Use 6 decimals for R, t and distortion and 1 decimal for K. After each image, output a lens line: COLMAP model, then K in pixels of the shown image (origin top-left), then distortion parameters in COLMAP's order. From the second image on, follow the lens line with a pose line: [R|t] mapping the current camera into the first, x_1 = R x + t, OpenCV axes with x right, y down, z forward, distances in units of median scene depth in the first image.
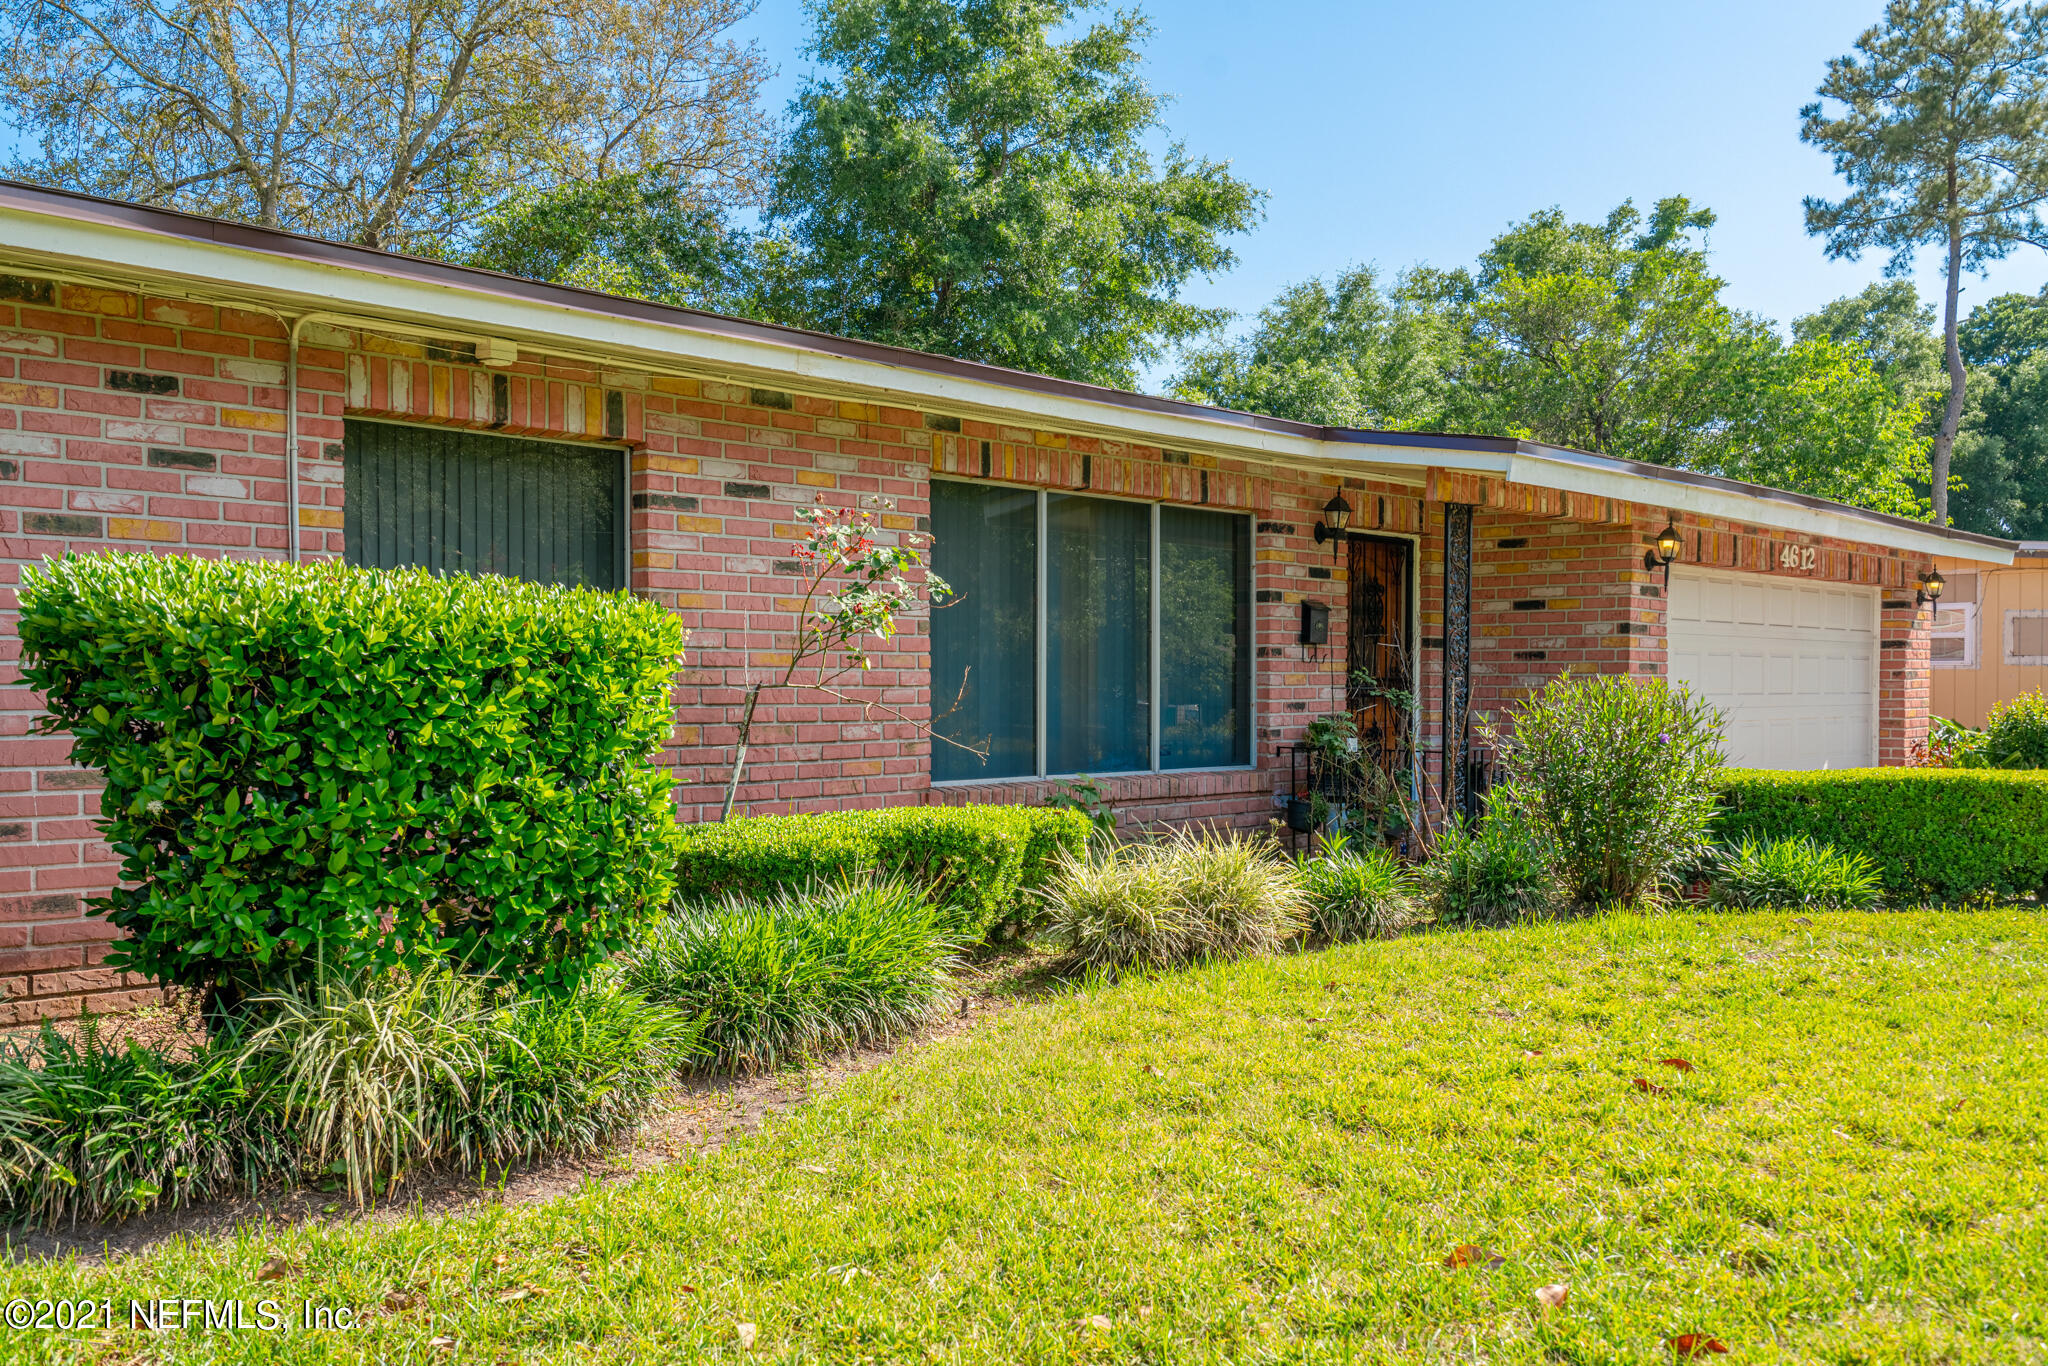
lens RADIAL K [[1811.3, 0, 1033.5], [0, 1811.3, 689.8], [0, 0, 1]] dist [0.000822, 0.011071]
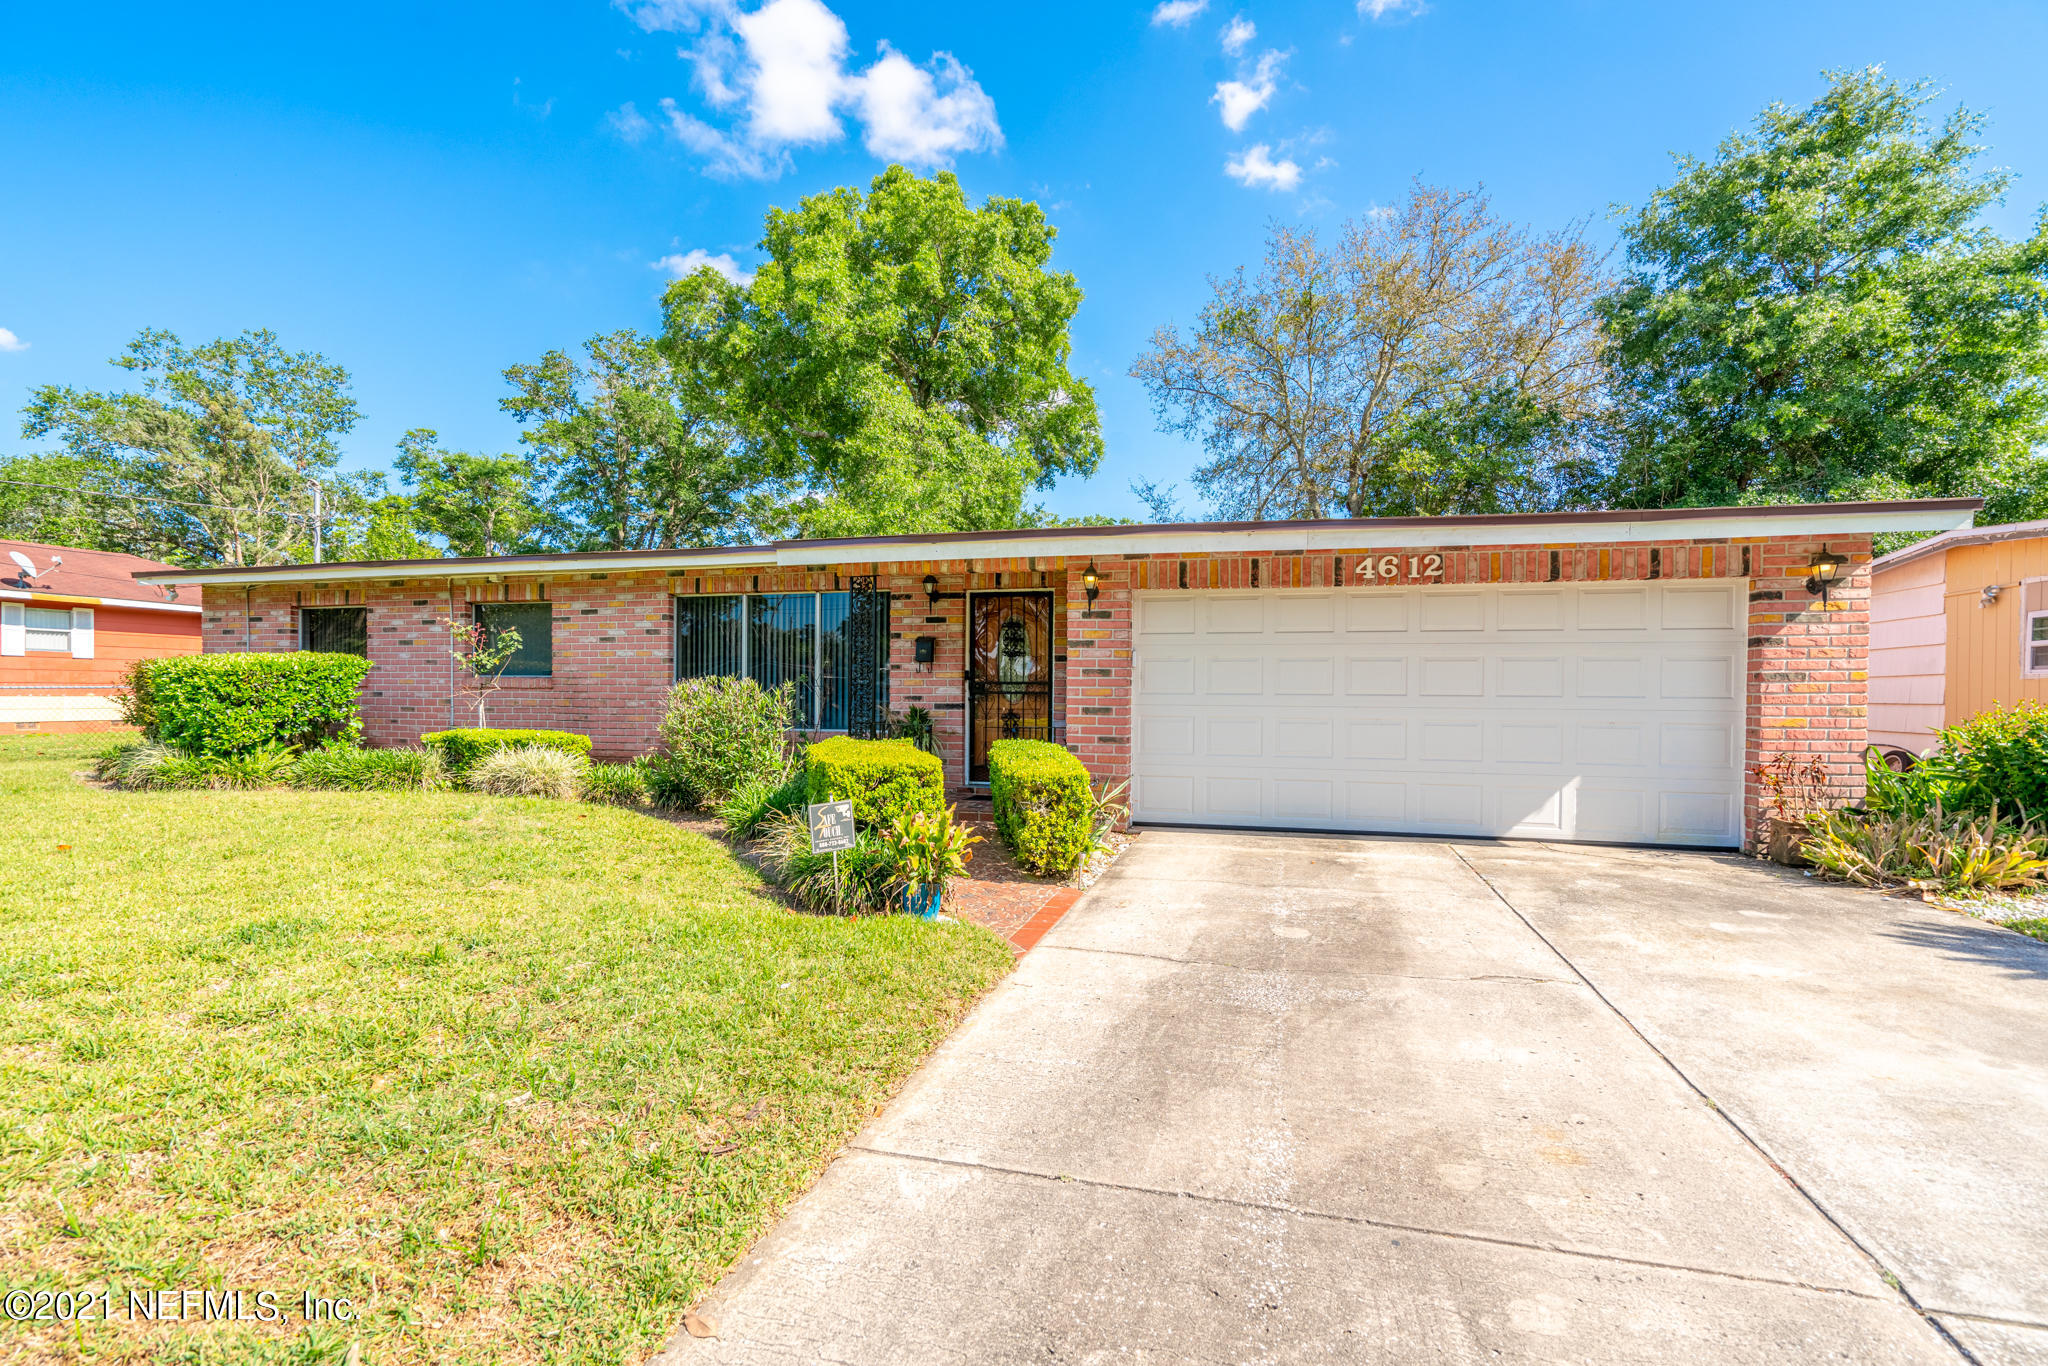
lens RADIAL K [[939.5, 0, 1026.8], [0, 939.5, 691.9], [0, 0, 1]] dist [-0.006428, 0.002502]
pose [[0.470447, 0.003792, -0.882420, 1.429126], [-0.005672, 0.999983, 0.001273, 0.003055], [0.882410, 0.004406, 0.470461, 0.954991]]
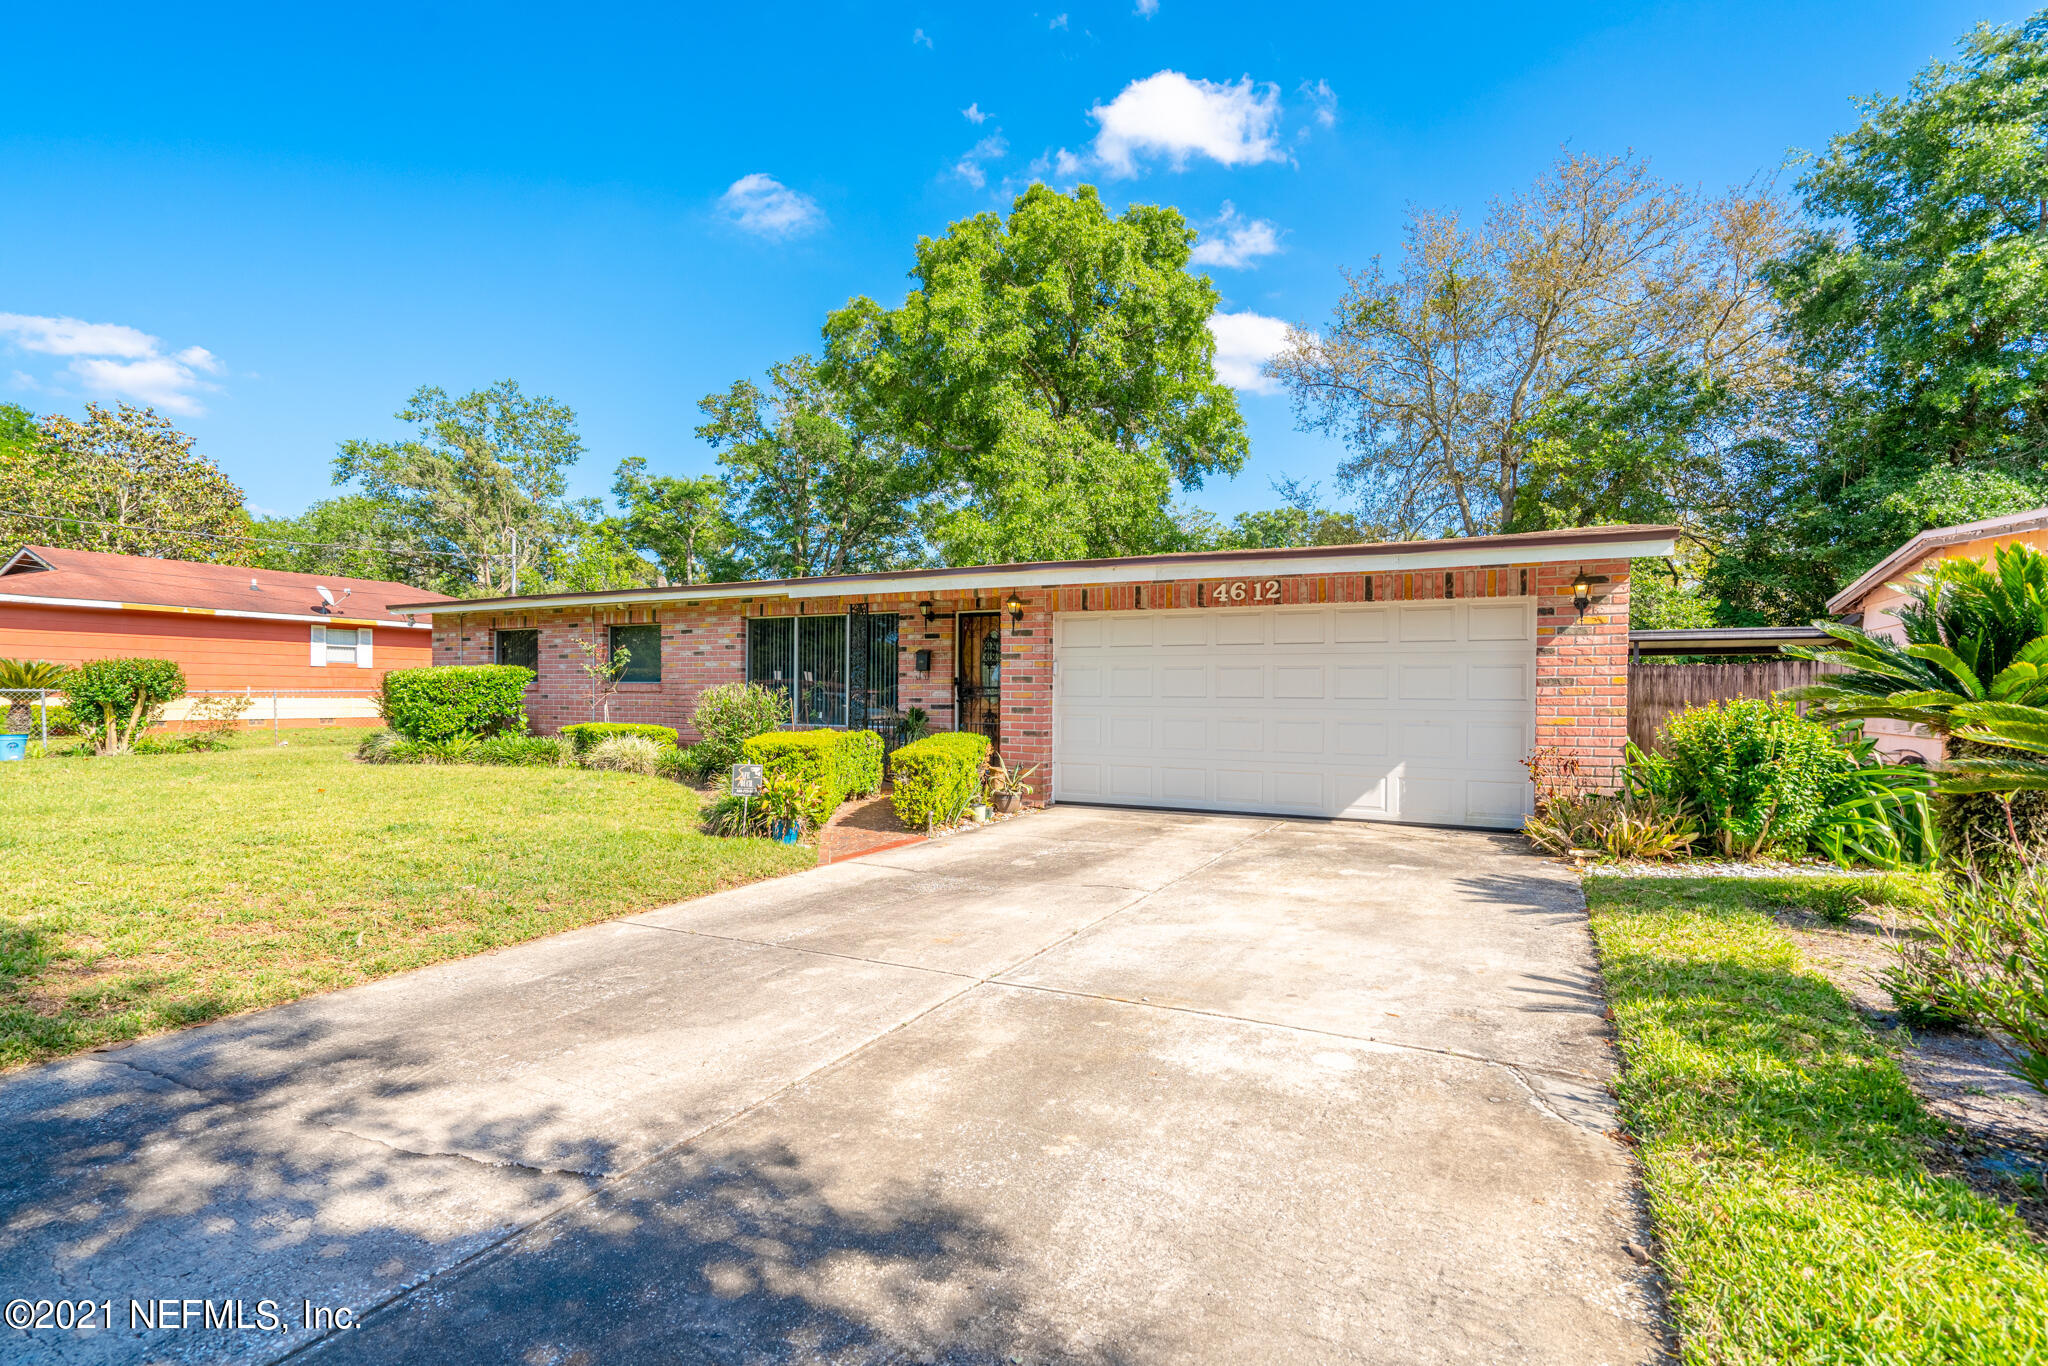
lens RADIAL K [[989.7, 0, 1023.3], [0, 989.7, 686.7], [0, 0, 1]] dist [-0.005712, 0.004663]
pose [[0.271854, -0.004279, -0.962329, 1.873304], [-0.005485, 0.999967, -0.005995, 0.000999], [0.962323, 0.006908, 0.271821, 1.148322]]
